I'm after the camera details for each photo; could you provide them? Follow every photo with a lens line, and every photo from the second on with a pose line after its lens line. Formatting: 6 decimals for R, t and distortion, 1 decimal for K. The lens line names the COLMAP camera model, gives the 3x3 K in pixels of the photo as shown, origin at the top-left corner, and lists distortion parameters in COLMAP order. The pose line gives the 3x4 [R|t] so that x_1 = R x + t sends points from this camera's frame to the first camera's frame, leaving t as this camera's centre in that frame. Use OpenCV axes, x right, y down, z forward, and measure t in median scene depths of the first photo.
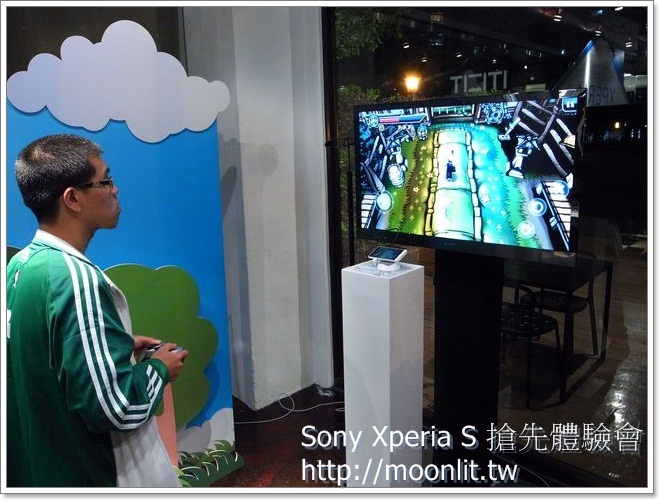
lens RADIAL K [[522.8, 0, 334.4], [0, 522.8, 246.9], [0, 0, 1]] dist [-0.065208, 0.063412]
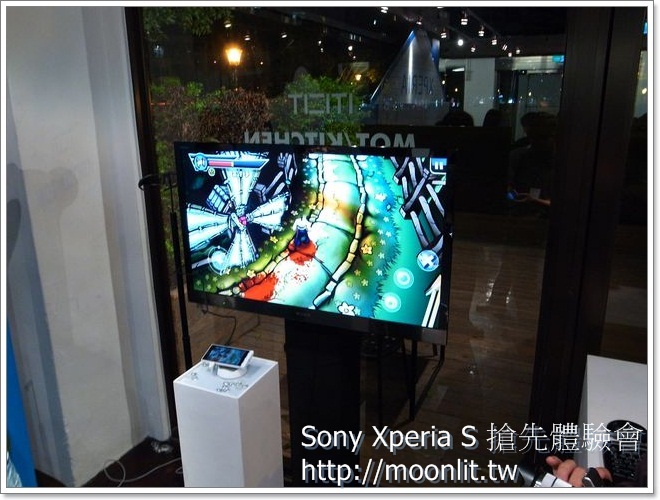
lens RADIAL K [[522.8, 0, 334.4], [0, 522.8, 246.9], [0, 0, 1]] dist [-0.065208, 0.063412]
pose [[0.946318, -0.068409, 0.315915, 0.005889], [0.047523, 0.996173, 0.073360, -0.111173], [-0.319725, -0.054409, 0.945947, 0.120265]]
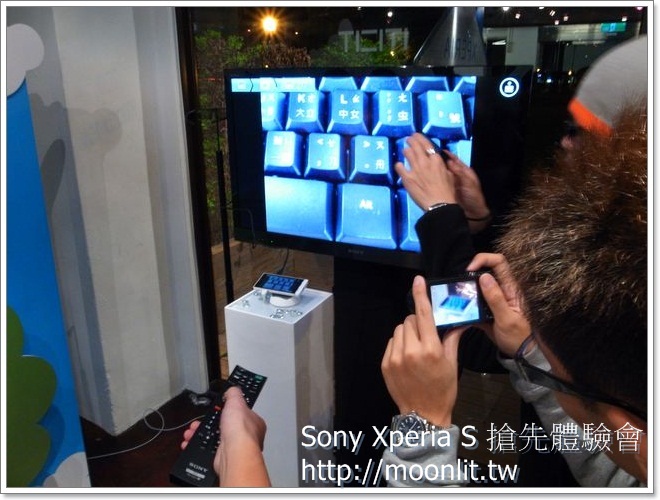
lens RADIAL K [[522.8, 0, 334.4], [0, 522.8, 246.9], [0, 0, 1]] dist [-0.065208, 0.063412]
pose [[0.963748, -0.057804, 0.260478, -0.012833], [0.030164, 0.993596, 0.108889, -0.064832], [-0.265105, -0.097085, 0.959320, 0.150351]]
